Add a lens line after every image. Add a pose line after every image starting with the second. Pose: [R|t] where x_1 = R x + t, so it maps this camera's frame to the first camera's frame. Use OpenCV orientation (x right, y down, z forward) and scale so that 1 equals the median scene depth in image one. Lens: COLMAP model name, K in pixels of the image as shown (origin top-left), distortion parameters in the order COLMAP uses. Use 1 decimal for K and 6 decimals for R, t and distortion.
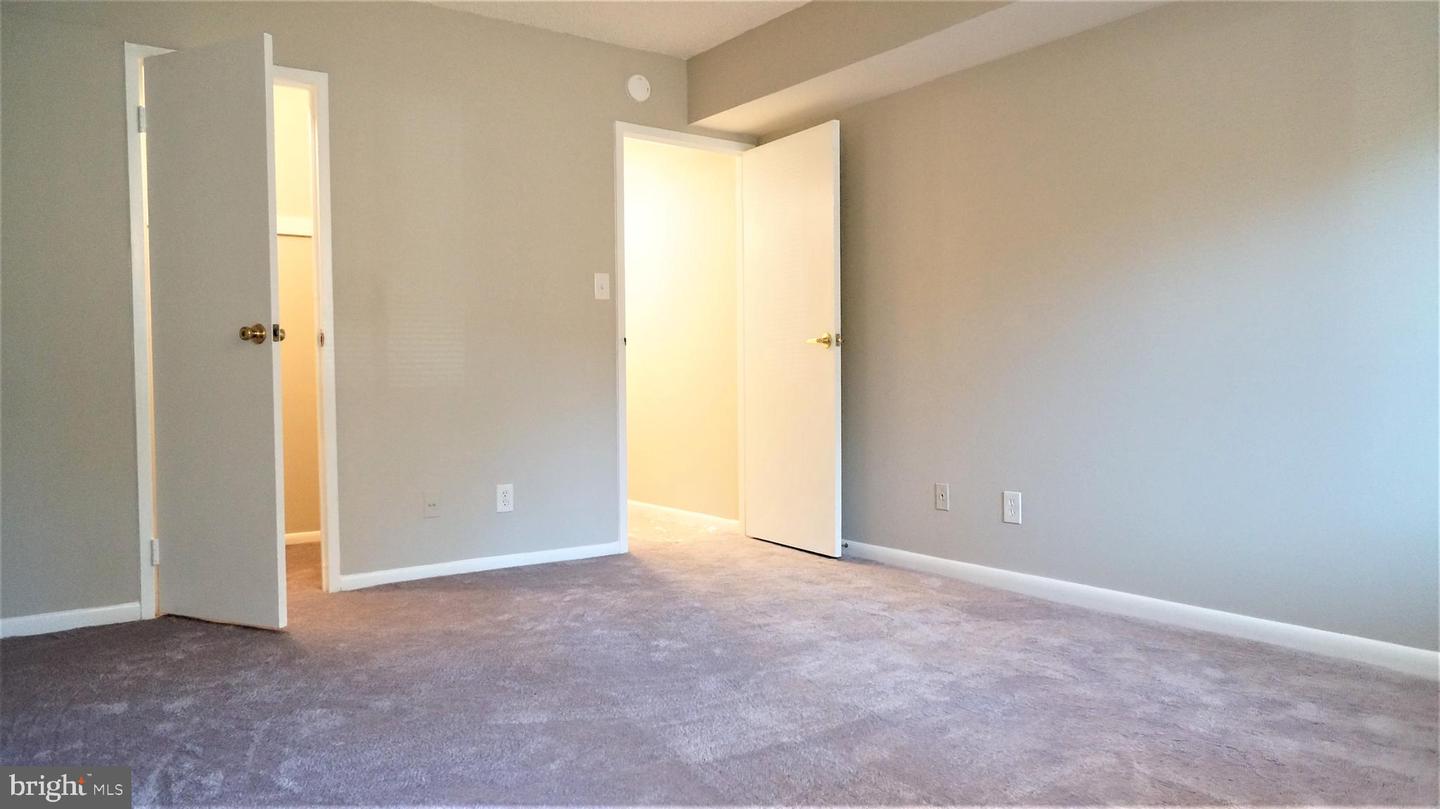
lens RADIAL K [[983.1, 0, 720.0], [0, 983.1, 404.5], [0, 0, 1]] dist [-0.001417, 0.003369]
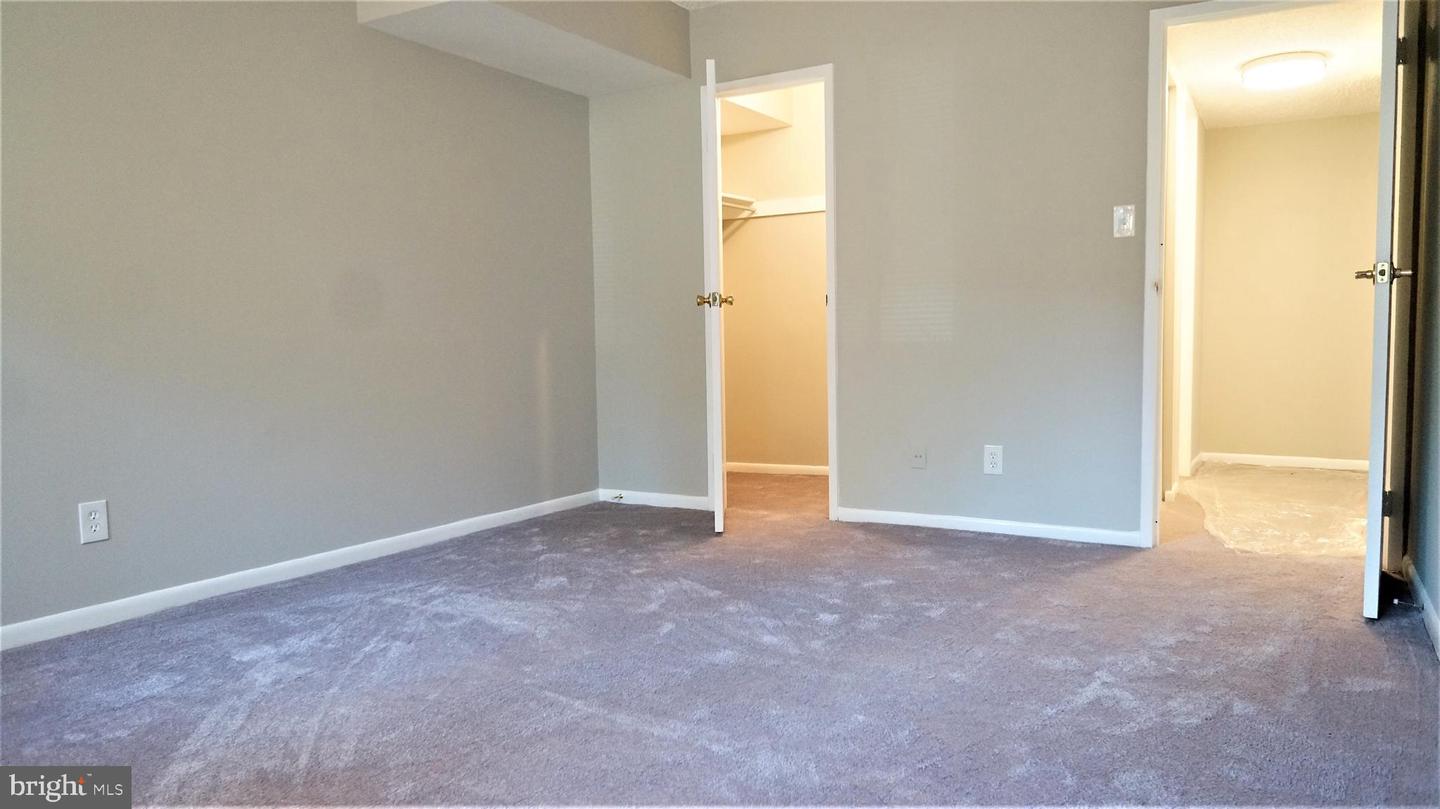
lens RADIAL K [[983.1, 0, 720.0], [0, 983.1, 404.5], [0, 0, 1]] dist [-0.001417, 0.003369]
pose [[0.400377, 0.069629, -0.913701, 0.537478], [-0.016748, 0.997498, 0.068676, -0.018628], [0.916198, -0.012194, 0.400541, 0.375958]]
